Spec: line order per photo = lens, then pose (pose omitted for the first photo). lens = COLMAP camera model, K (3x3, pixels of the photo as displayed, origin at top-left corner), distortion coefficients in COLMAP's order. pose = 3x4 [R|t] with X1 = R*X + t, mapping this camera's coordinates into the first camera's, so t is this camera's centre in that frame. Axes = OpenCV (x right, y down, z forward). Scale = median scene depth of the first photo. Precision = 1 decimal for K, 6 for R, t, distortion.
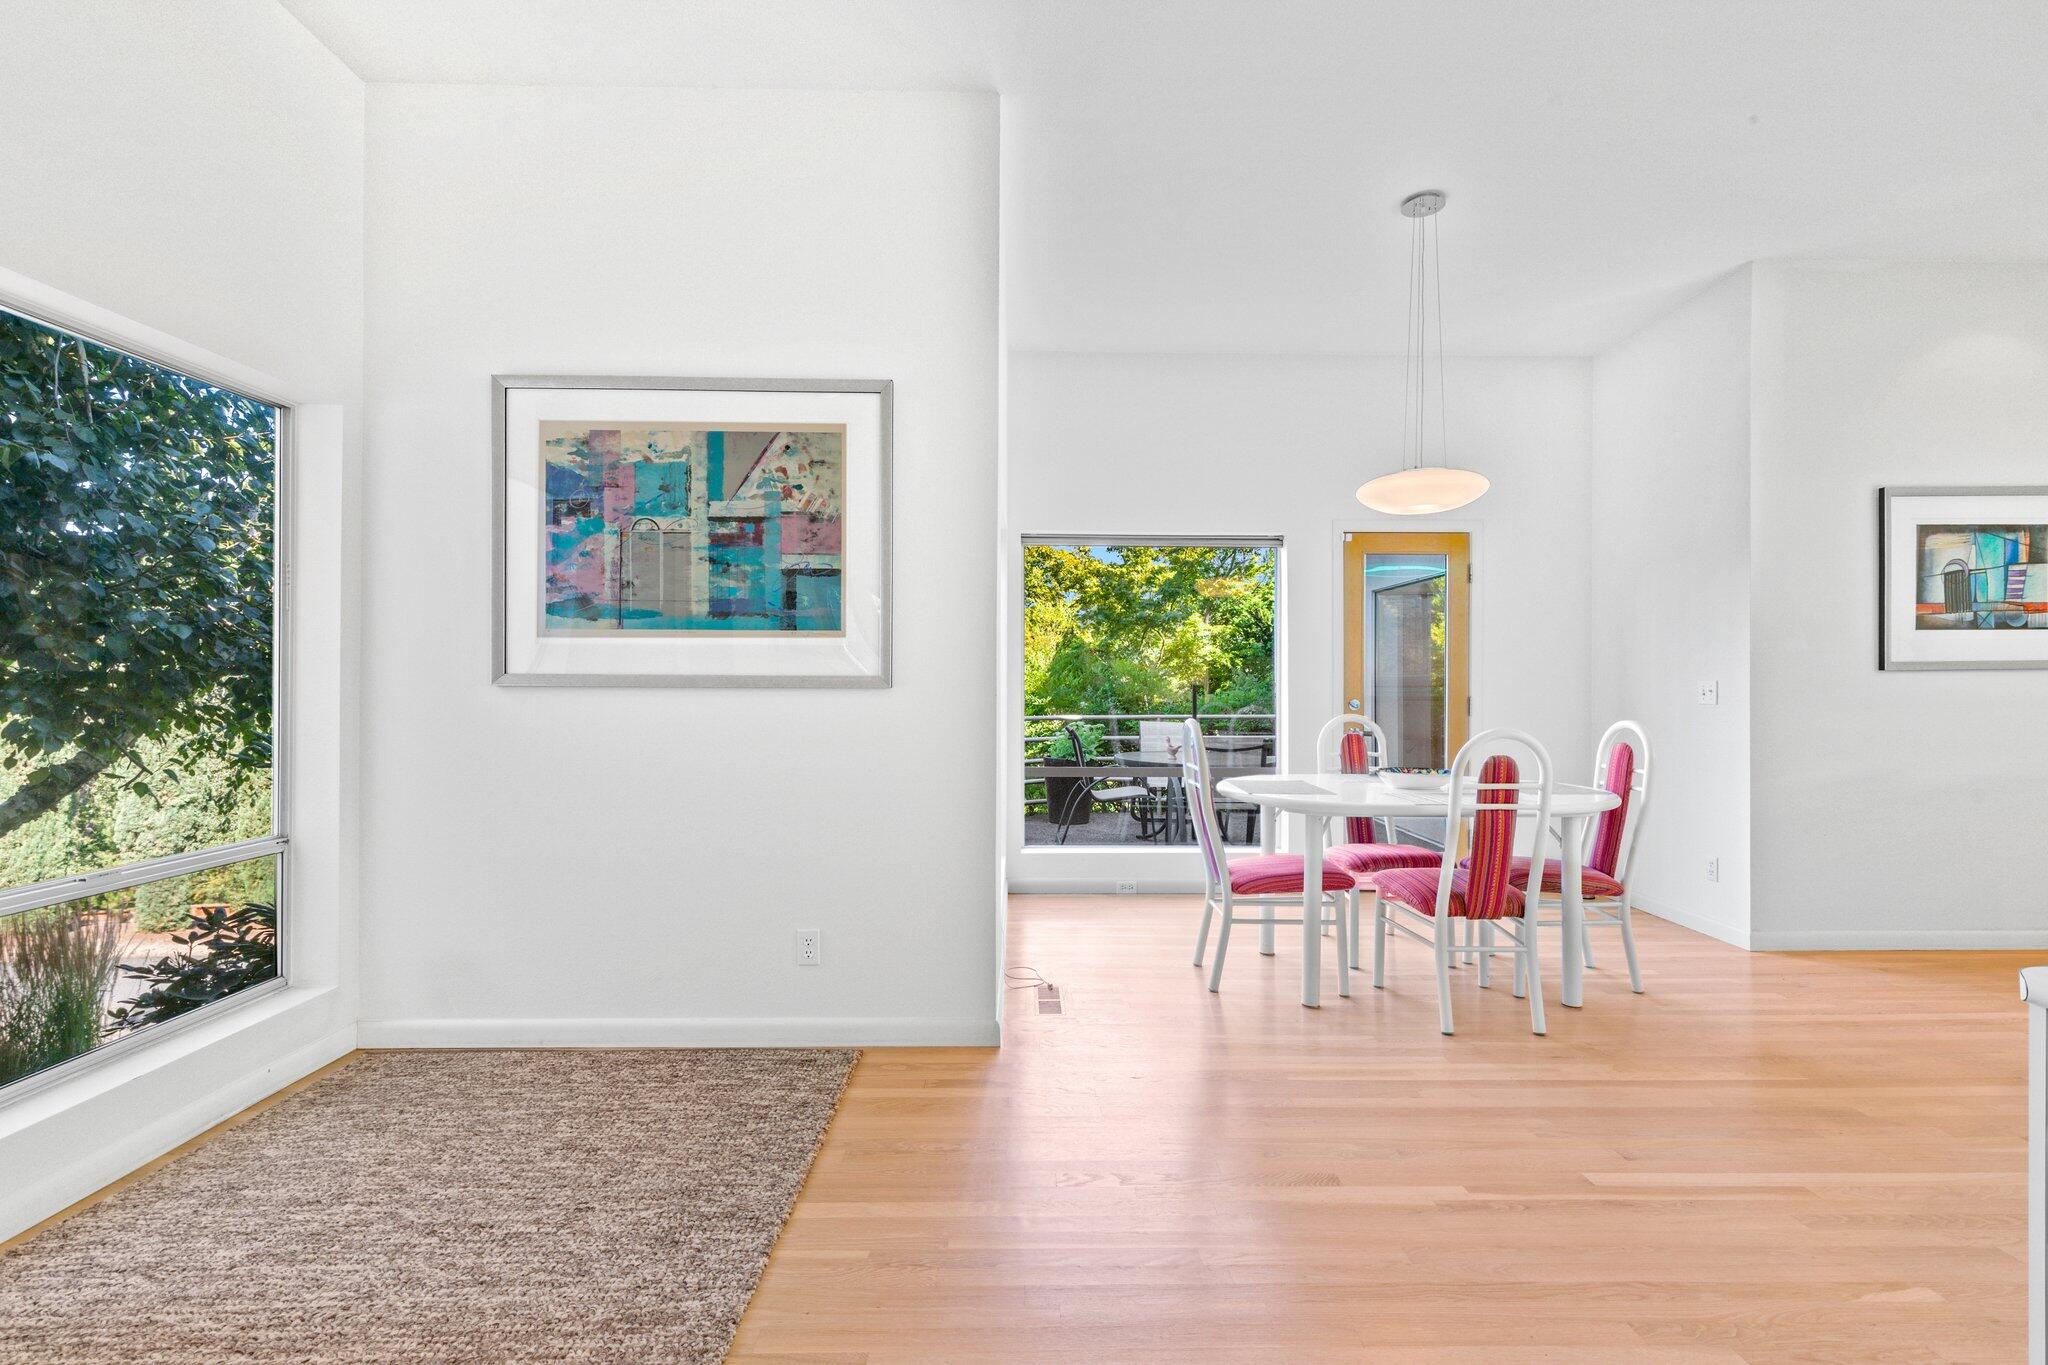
lens RADIAL K [[912.2, 0, 1029.5], [0, 912.2, 673.2], [0, 0, 1]] dist [0.002213, 0.000337]
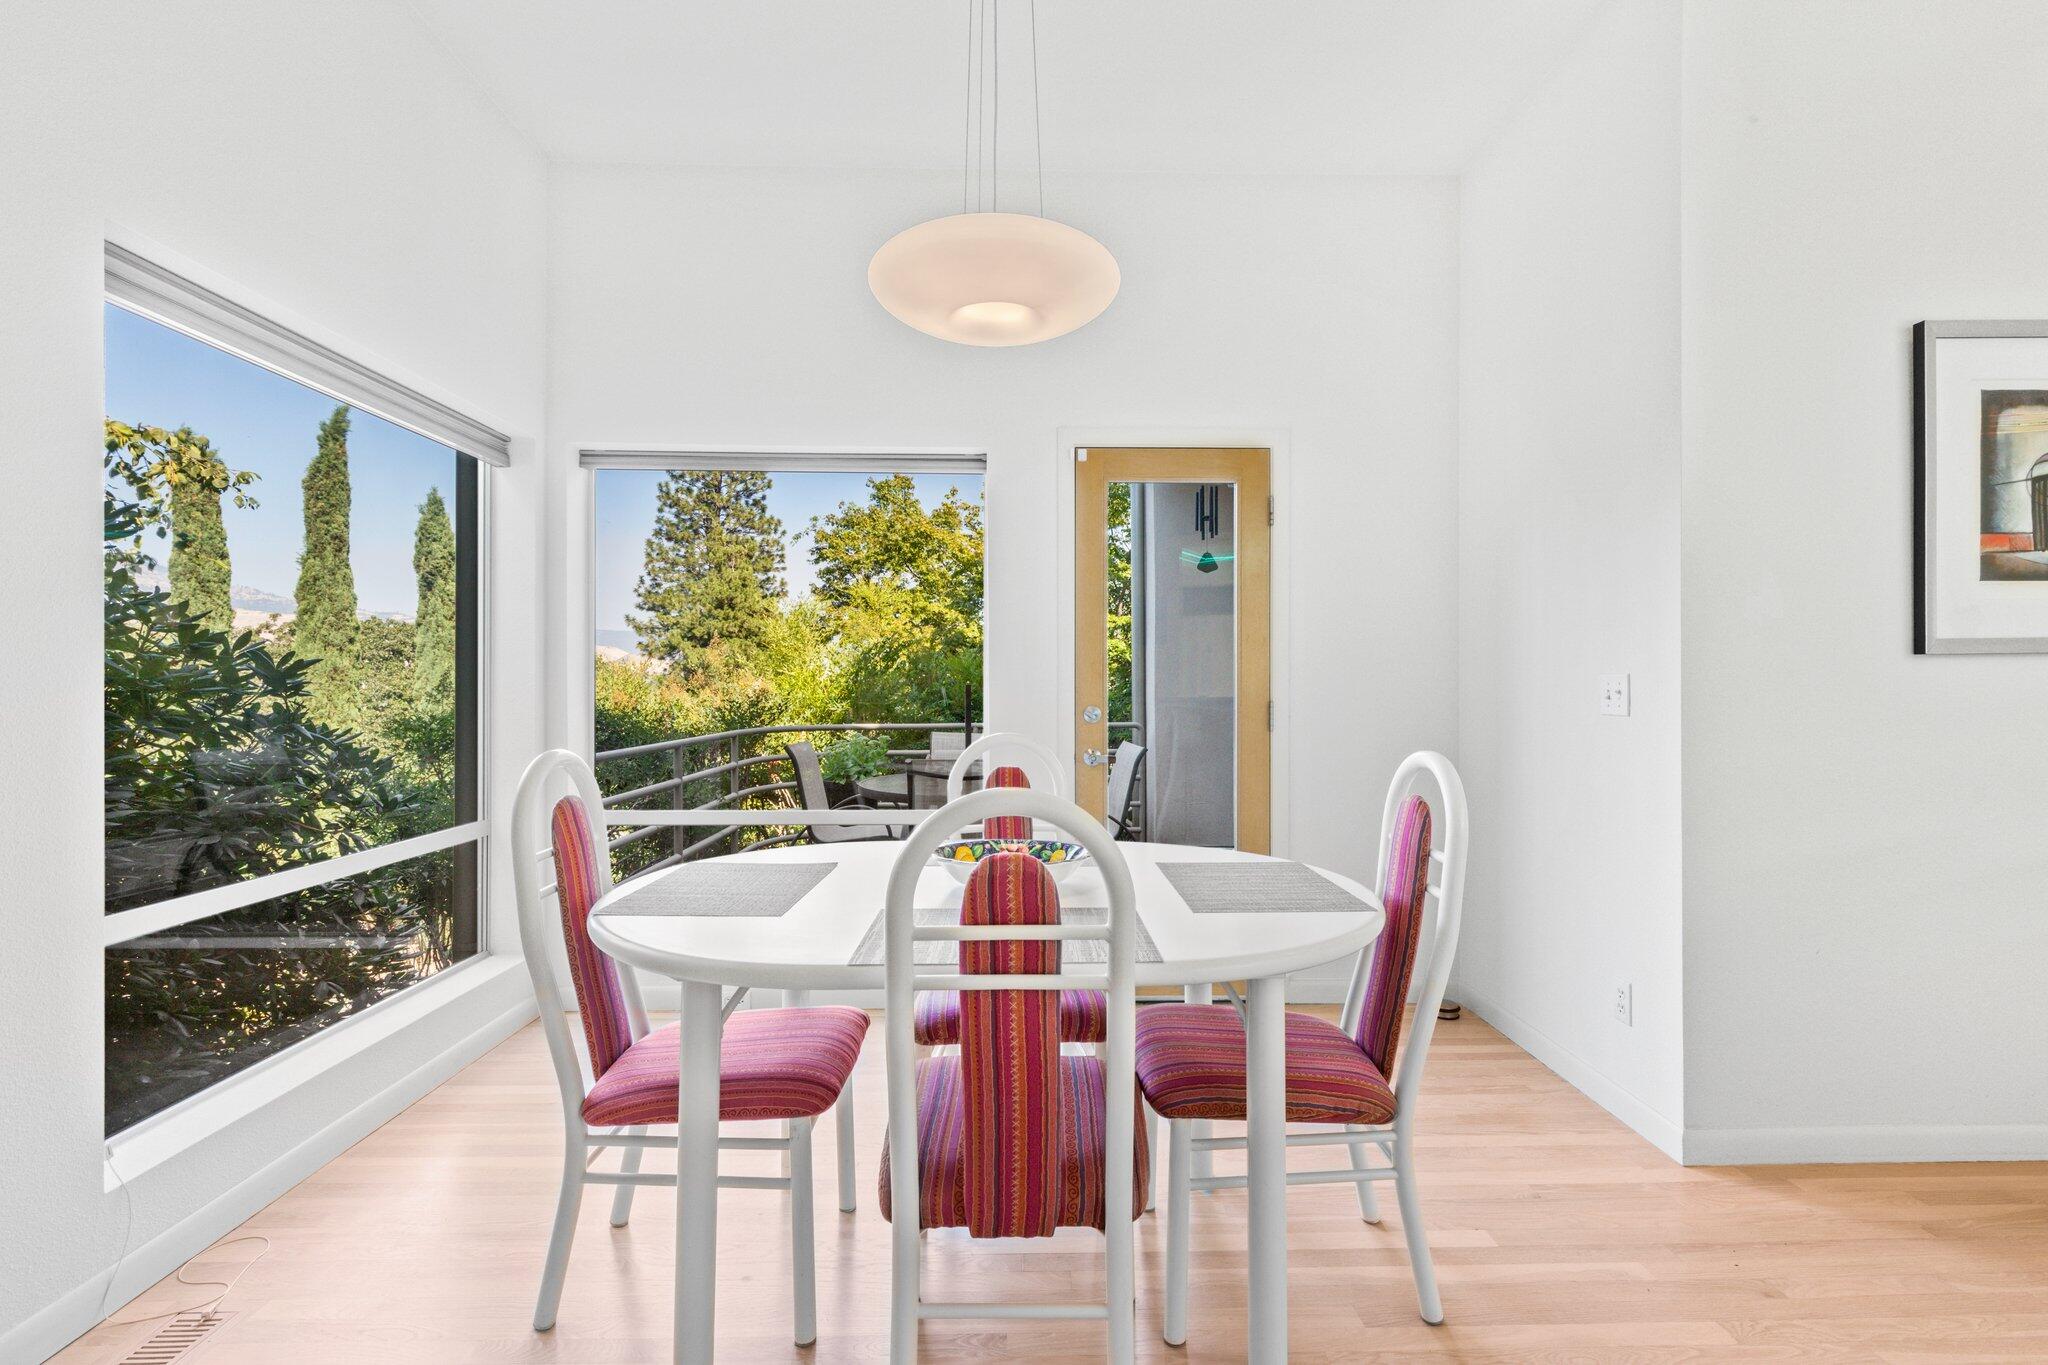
lens RADIAL K [[912.2, 0, 1029.9], [0, 912.2, 673.1], [0, 0, 1]] dist [0.002213, 0.000337]
pose [[0.999986, -0.001452, 0.005093, 0.394230], [0.001456, 0.999999, -0.000877, 0.007941], [-0.005092, 0.000885, 0.999987, 0.452696]]
